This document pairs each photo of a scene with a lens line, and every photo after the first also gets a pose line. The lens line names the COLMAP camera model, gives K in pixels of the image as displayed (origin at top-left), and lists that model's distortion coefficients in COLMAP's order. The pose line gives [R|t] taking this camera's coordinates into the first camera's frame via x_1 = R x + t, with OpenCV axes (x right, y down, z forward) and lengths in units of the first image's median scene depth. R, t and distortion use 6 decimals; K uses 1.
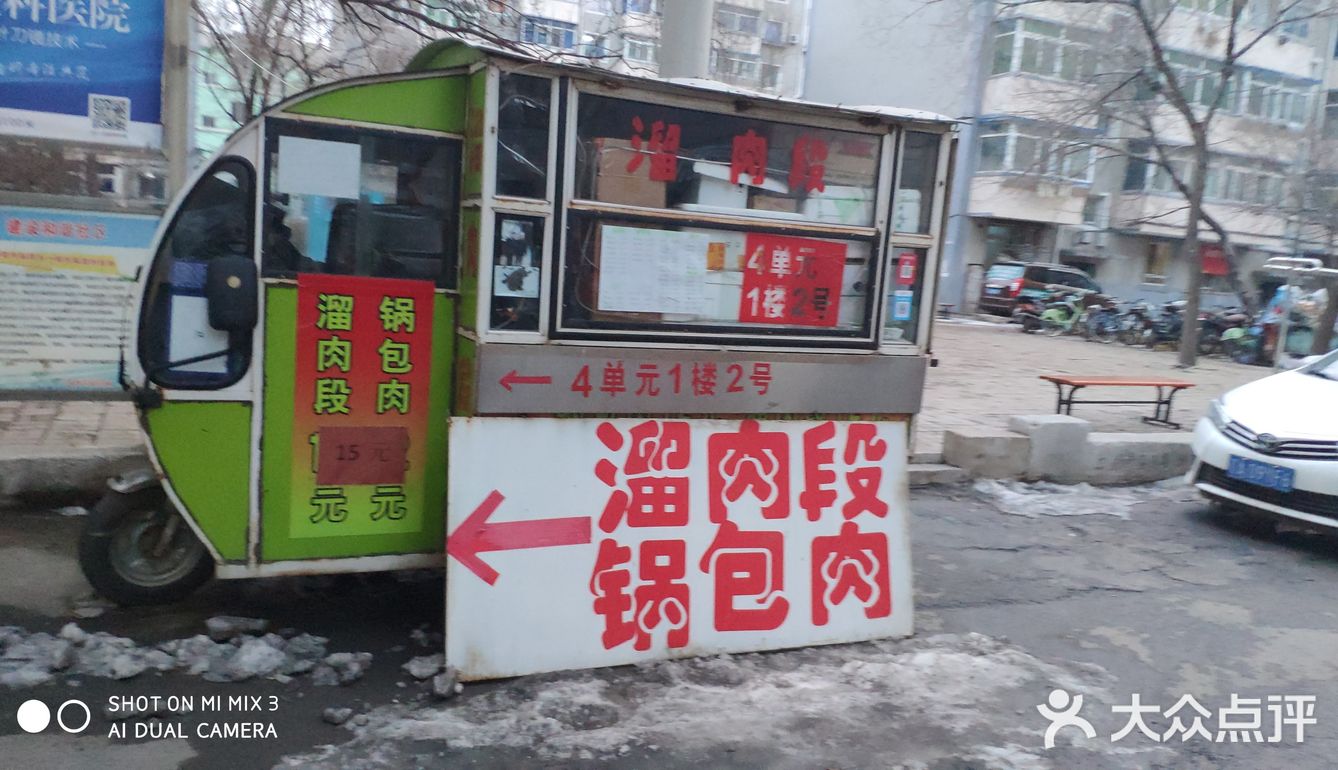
lens RADIAL K [[1037.7, 0, 666.3], [0, 1037.7, 389.1], [0, 0, 1]] dist [0.067204, -0.152675]
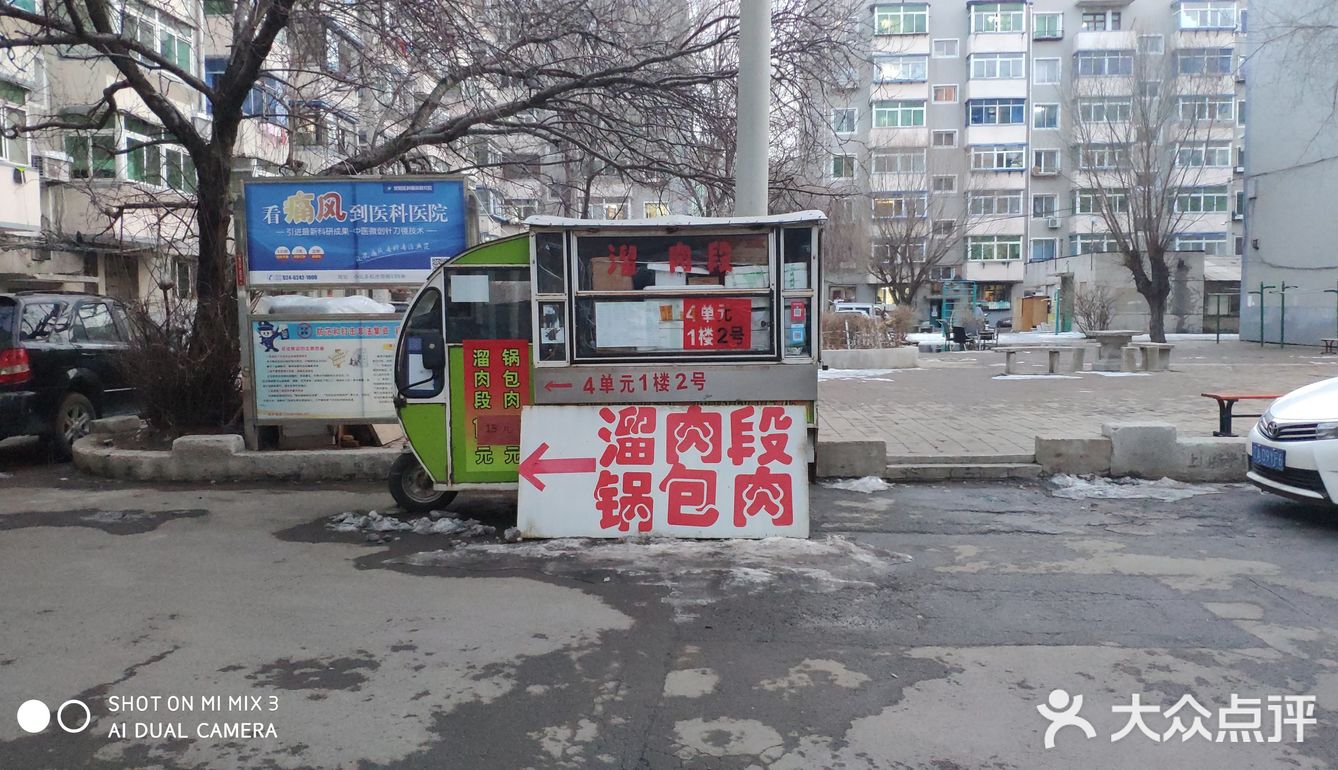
lens RADIAL K [[1037.7, 0, 666.3], [0, 1037.7, 389.1], [0, 0, 1]] dist [0.067204, -0.152675]
pose [[0.885360, -0.055680, -0.461560, 0.853968], [0.018914, 0.996294, -0.083905, 0.149303], [0.464521, 0.065556, 0.883132, -0.559724]]
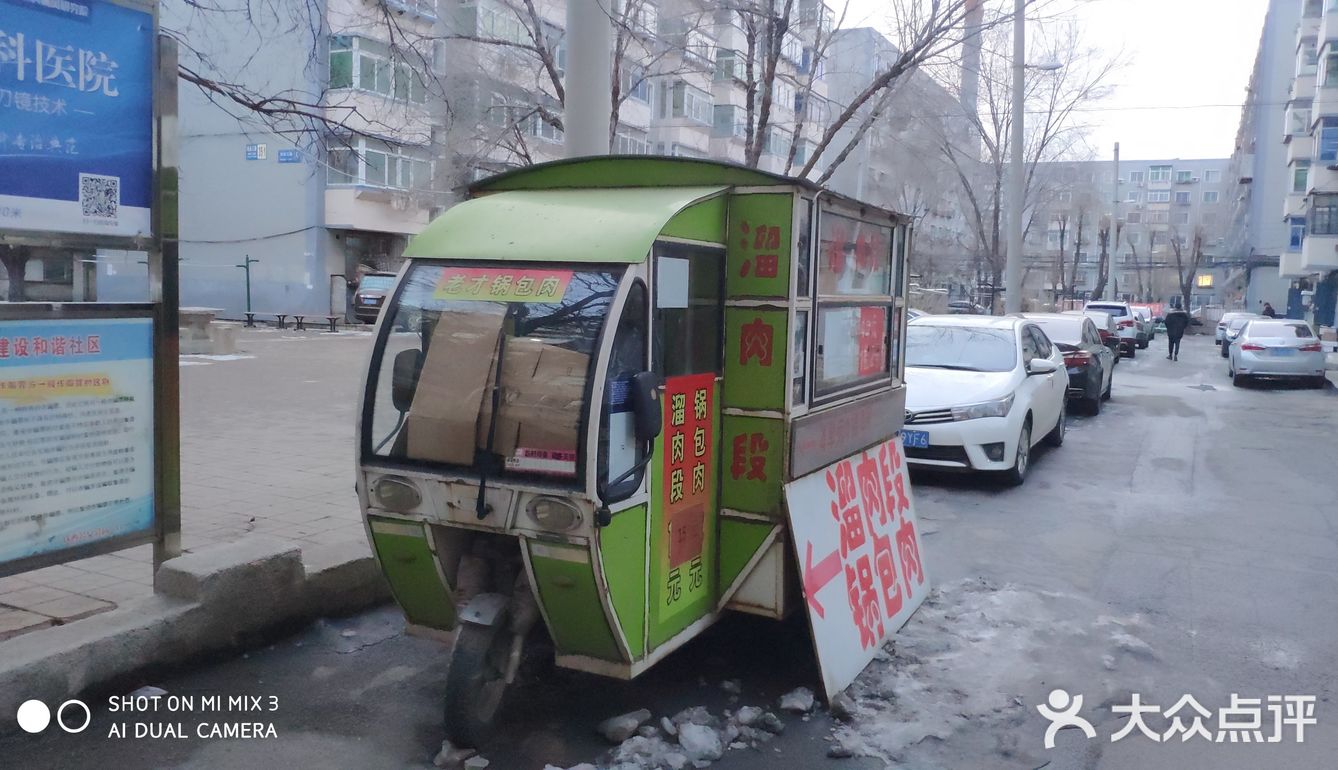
lens RADIAL K [[1037.7, 0, 666.3], [0, 1037.7, 389.1], [0, 0, 1]] dist [0.067204, -0.152675]
pose [[0.783603, -0.113631, 0.610782, -0.907512], [0.114997, 0.992671, 0.037144, -0.125981], [-0.610527, 0.041132, 0.790927, 0.136186]]
